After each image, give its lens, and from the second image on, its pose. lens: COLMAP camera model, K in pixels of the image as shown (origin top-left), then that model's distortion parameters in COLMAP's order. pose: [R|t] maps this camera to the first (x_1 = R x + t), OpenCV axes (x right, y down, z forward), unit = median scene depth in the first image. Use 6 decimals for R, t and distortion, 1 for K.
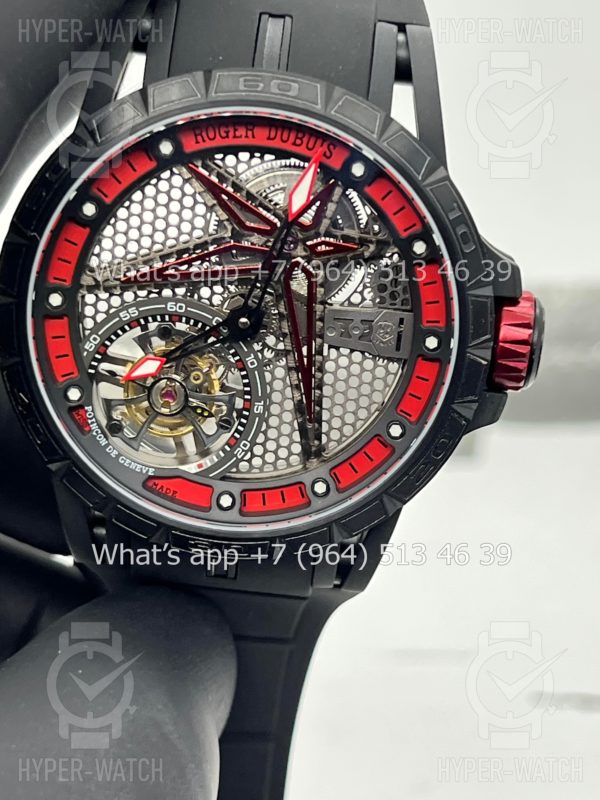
lens RADIAL K [[1886.2, 0, 300.0], [0, 1886.2, 400.0], [0, 0, 1]] dist [0.272671, -0.942488]
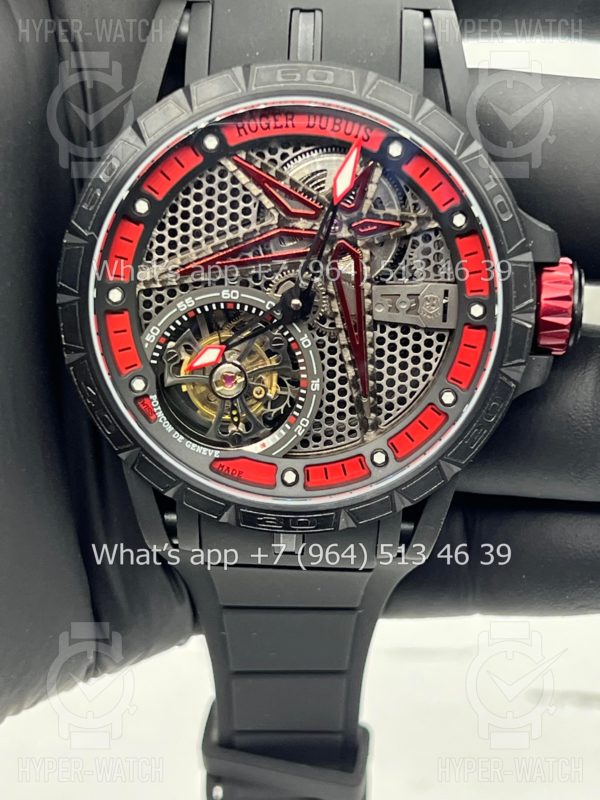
lens RADIAL K [[1886.2, 0, 300.0], [0, 1886.2, 400.0], [0, 0, 1]] dist [0.272671, -0.942488]
pose [[0.997490, -0.070020, -0.010578, -0.020054], [0.069807, 0.997374, -0.019296, 0.032022], [0.011901, 0.018509, 0.999758, -0.044259]]
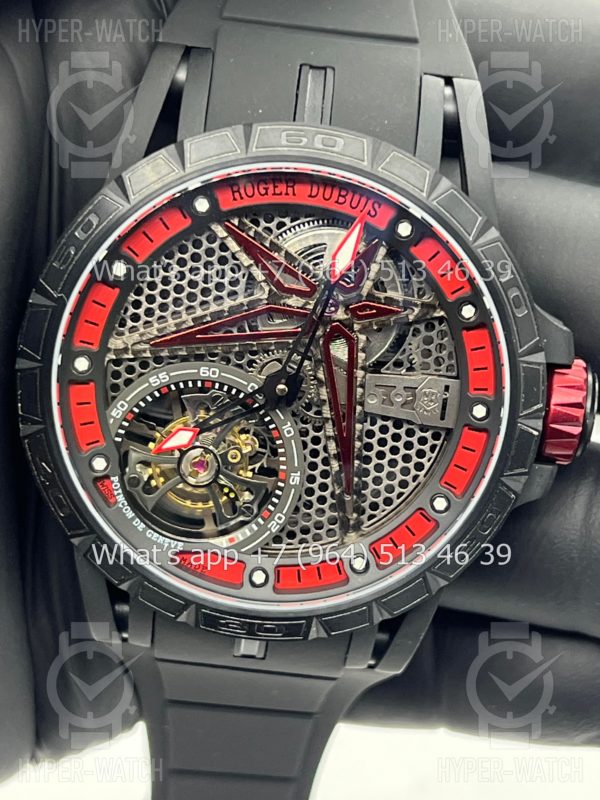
lens RADIAL K [[1886.2, 0, 300.0], [0, 1886.2, 400.0], [0, 0, 1]] dist [0.272671, -0.942488]
pose [[0.999604, 0.005531, 0.027598, -0.046184], [-0.004993, 0.999797, -0.019529, -0.017138], [-0.027700, 0.019384, 0.999428, 0.055611]]
